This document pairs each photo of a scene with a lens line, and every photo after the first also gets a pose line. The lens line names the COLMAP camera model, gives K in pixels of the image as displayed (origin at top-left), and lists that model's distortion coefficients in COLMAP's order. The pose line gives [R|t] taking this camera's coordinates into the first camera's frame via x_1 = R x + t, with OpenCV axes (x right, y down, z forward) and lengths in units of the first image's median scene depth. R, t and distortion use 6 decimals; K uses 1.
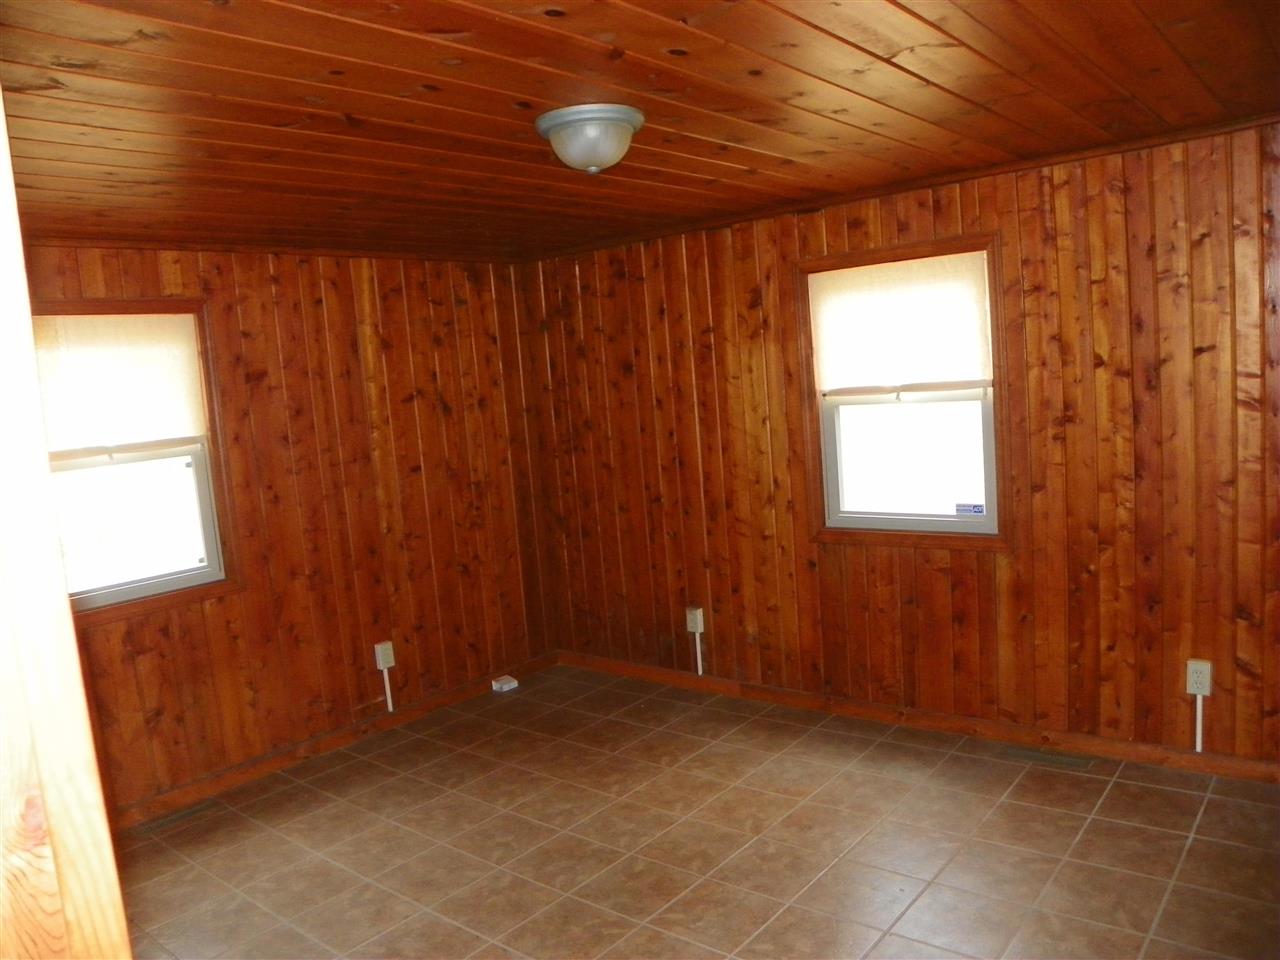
lens RADIAL K [[969.1, 0, 640.1], [0, 969.1, 483.2], [0, 0, 1]] dist [-0.144636, 0.079888]
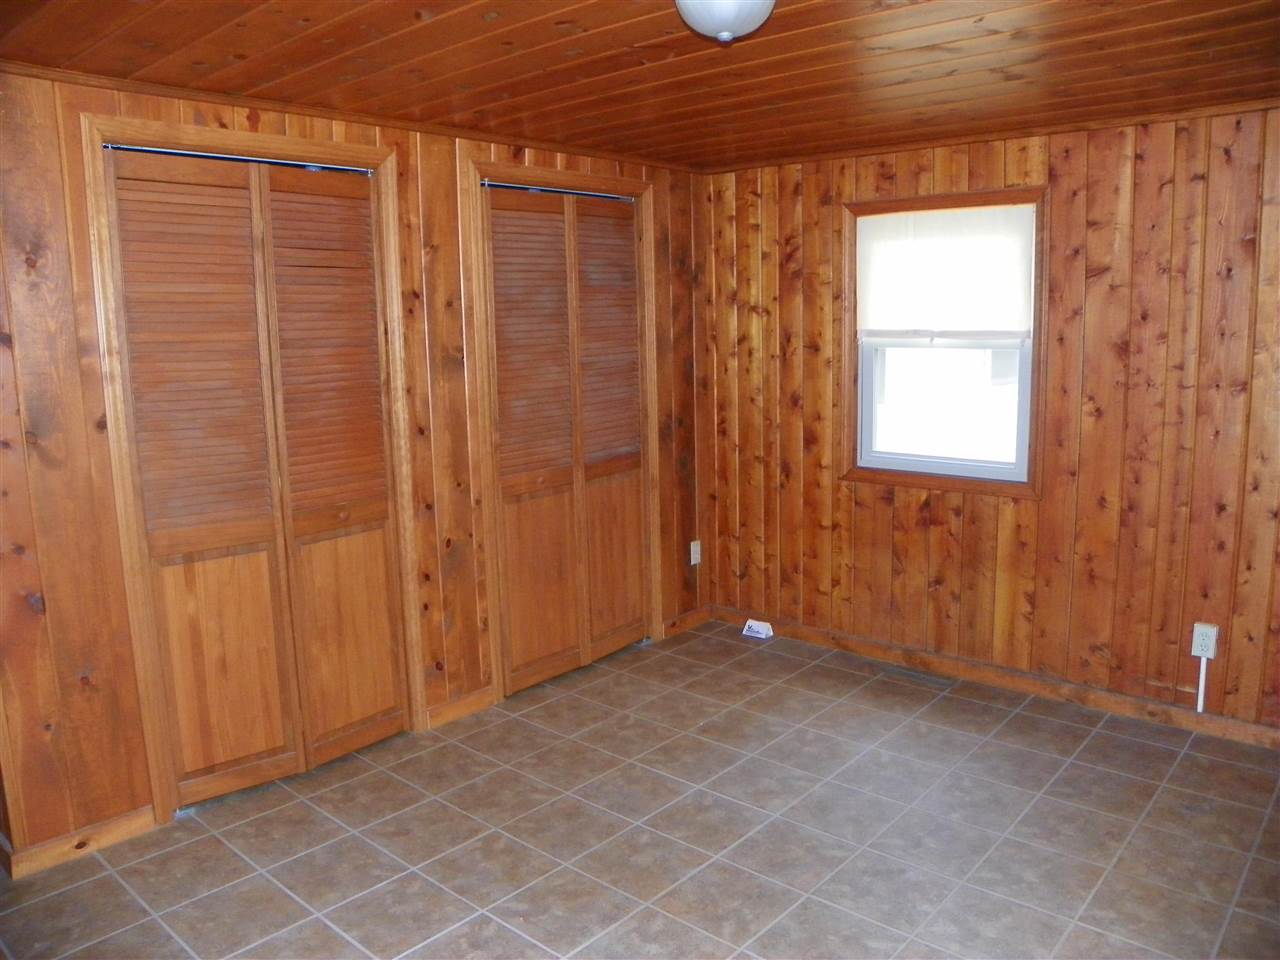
lens RADIAL K [[969.1, 0, 644.1], [0, 969.1, 482.3], [0, 0, 1]] dist [-0.144636, 0.079888]
pose [[-0.028383, 0.240488, -0.970237, 0.883119], [-0.090446, 0.966029, 0.242091, -0.169694], [0.995497, 0.094626, -0.005667, 1.060860]]
